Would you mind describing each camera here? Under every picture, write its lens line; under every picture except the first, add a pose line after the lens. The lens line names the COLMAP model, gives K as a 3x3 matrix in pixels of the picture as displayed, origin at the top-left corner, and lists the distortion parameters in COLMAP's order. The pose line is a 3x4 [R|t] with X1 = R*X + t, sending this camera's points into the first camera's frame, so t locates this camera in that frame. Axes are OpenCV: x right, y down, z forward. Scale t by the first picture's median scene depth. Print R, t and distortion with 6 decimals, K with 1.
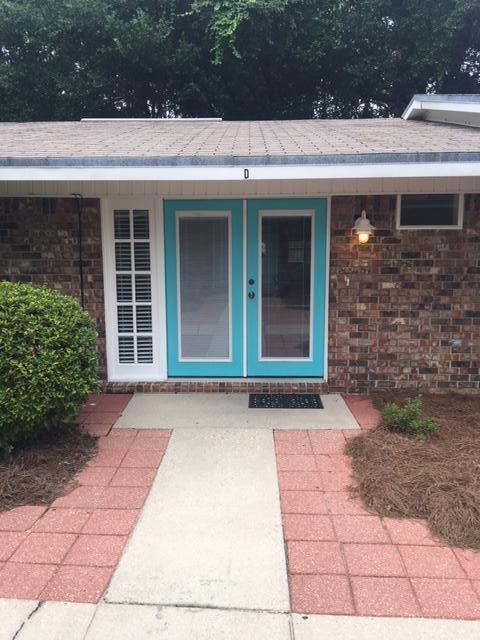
lens RADIAL K [[538.8, 0, 240.8], [0, 538.8, 325.1], [0, 0, 1]] dist [0.044659, -0.065220]
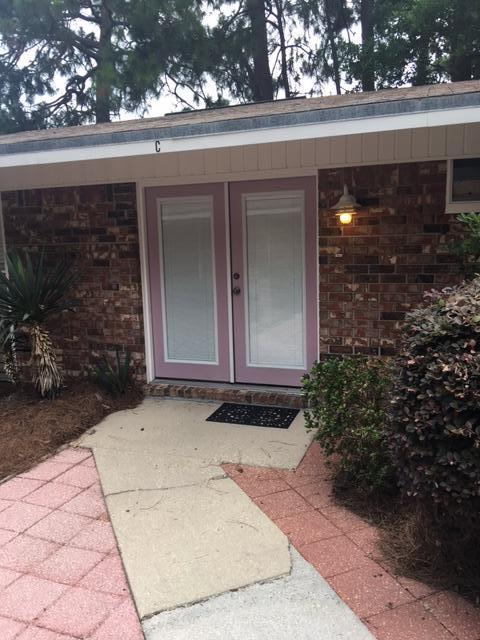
lens RADIAL K [[538.8, 0, 239.6], [0, 538.8, 313.9], [0, 0, 1]] dist [0.044659, -0.065220]
pose [[0.953258, 0.015741, -0.301747, 0.305360], [-0.018519, 0.999808, -0.006347, -0.012001], [0.301590, 0.011639, 0.953367, 0.179532]]
